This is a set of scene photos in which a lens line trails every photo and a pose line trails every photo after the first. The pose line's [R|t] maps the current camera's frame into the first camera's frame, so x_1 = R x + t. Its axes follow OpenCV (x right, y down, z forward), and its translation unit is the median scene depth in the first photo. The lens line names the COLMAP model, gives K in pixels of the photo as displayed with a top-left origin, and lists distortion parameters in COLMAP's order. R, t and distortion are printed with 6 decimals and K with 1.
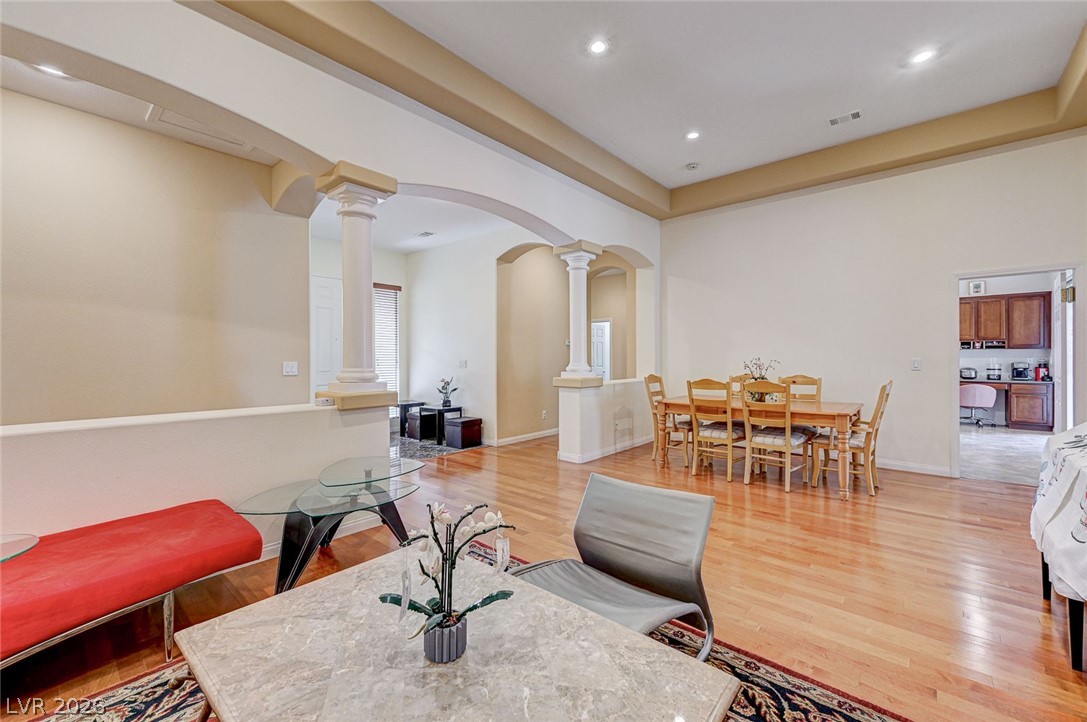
lens RADIAL K [[445.7, 0, 549.7], [0, 445.7, 356.1], [0, 0, 1]] dist [-0.000224, -0.001019]
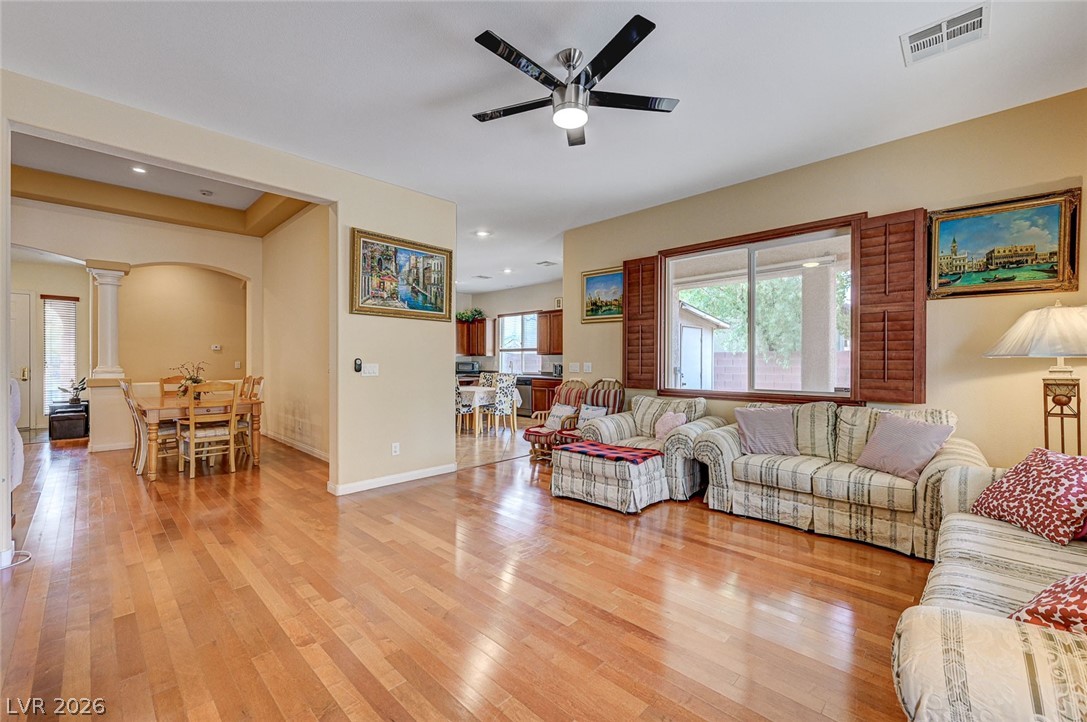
lens RADIAL K [[445.7, 0, 547.9], [0, 445.7, 361.6], [0, 0, 1]] dist [-0.000224, -0.001019]
pose [[0.998756, 0.003214, -0.049765, 1.109995], [-0.003030, 0.999988, 0.003769, -0.002511], [0.049776, -0.003614, 0.998754, -0.087731]]
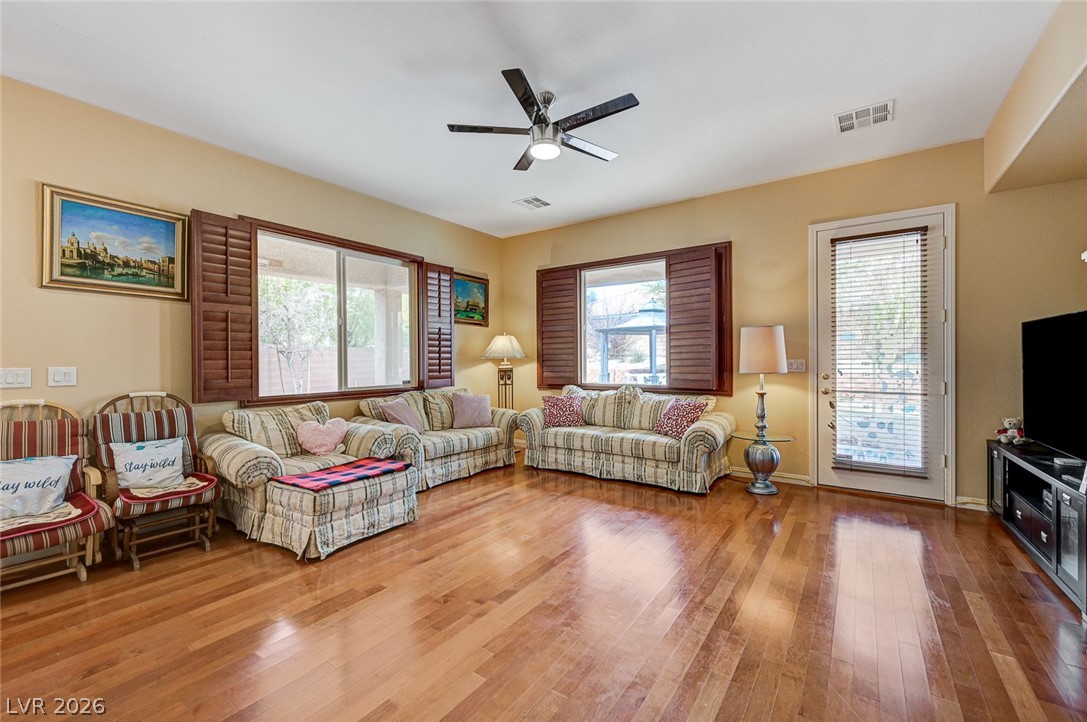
lens RADIAL K [[445.7, 0, 541.0], [0, 445.7, 362.8], [0, 0, 1]] dist [-0.000224, -0.001019]
pose [[-0.091376, -0.003283, 0.995811, 0.623416], [0.004796, 0.999982, 0.003737, 0.000064], [-0.995805, 0.005117, -0.091359, 0.386667]]
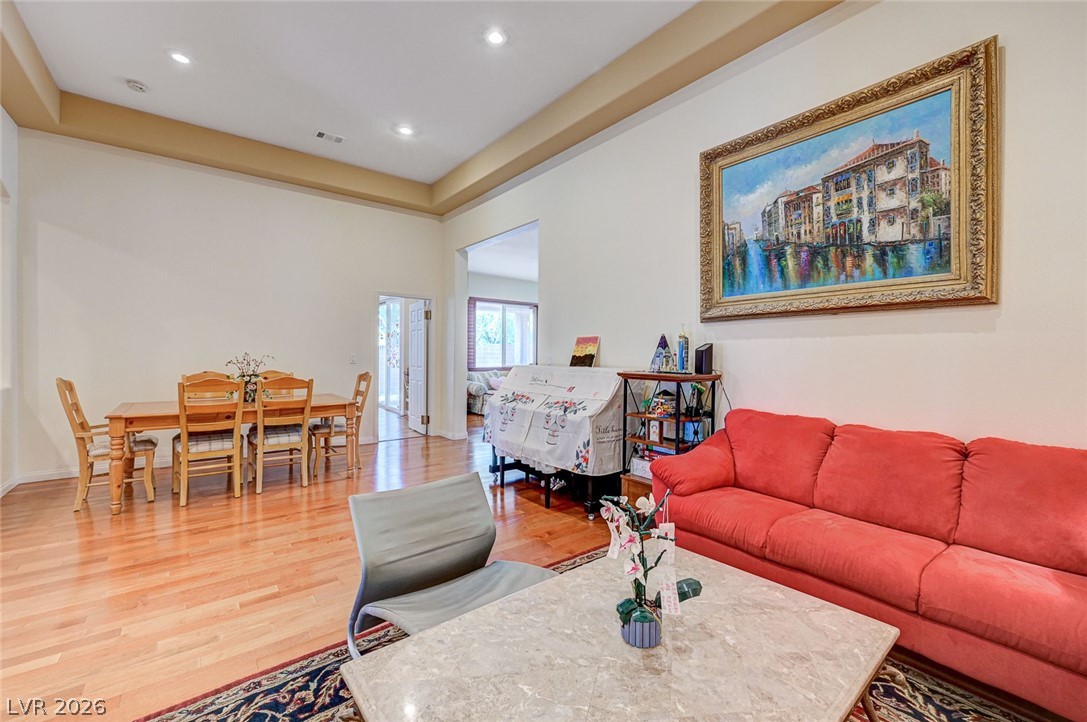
lens RADIAL K [[445.7, 0, 543.9], [0, 445.7, 358.0], [0, 0, 1]] dist [-0.000224, -0.001019]
pose [[0.181177, -0.005662, 0.983434, -0.240037], [-0.011223, 0.999906, 0.007825, 0.000390], [-0.983386, -0.012455, 0.181096, 0.193165]]
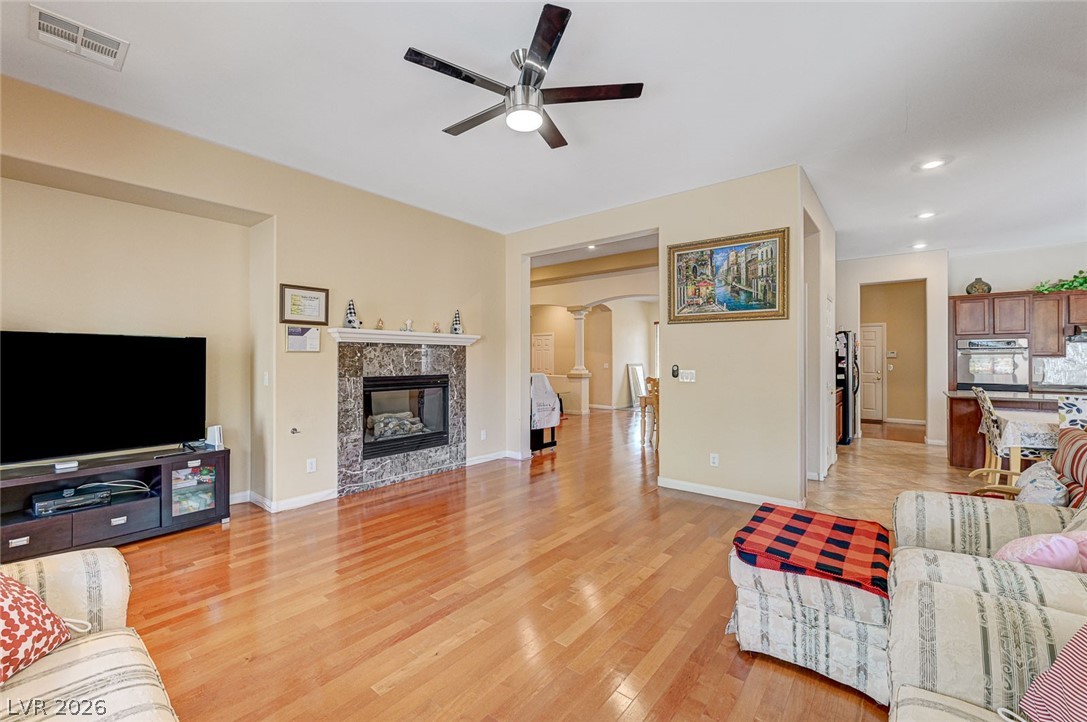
lens RADIAL K [[445.7, 0, 541.9], [0, 445.7, 357.2], [0, 0, 1]] dist [-0.000224, -0.001019]
pose [[0.034633, -0.001592, -0.999399, 1.514879], [0.001164, 0.999998, -0.001553, -0.015617], [0.999399, -0.001109, 0.034634, 0.336812]]
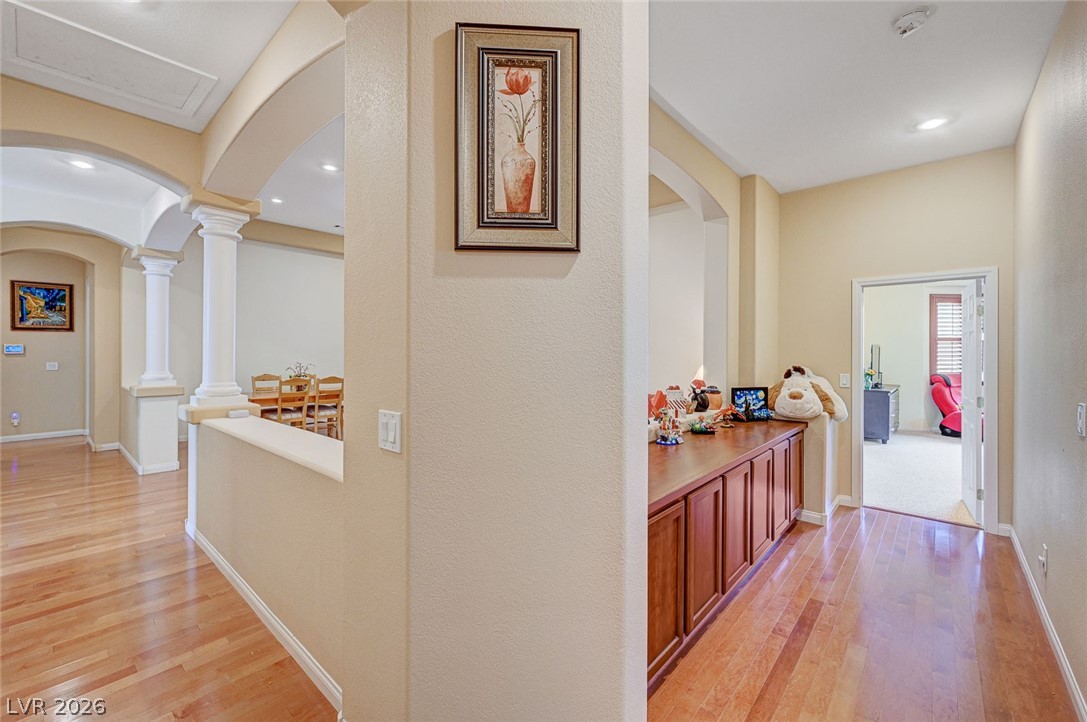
lens RADIAL K [[445.7, 0, 543.3], [0, 445.7, 351.9], [0, 0, 1]] dist [-0.000224, -0.001019]
pose [[0.006783, 0.004195, 0.999968, -0.798405], [-0.006152, 0.999972, -0.004153, -0.023999], [-0.999958, -0.006124, 0.006809, 0.131627]]
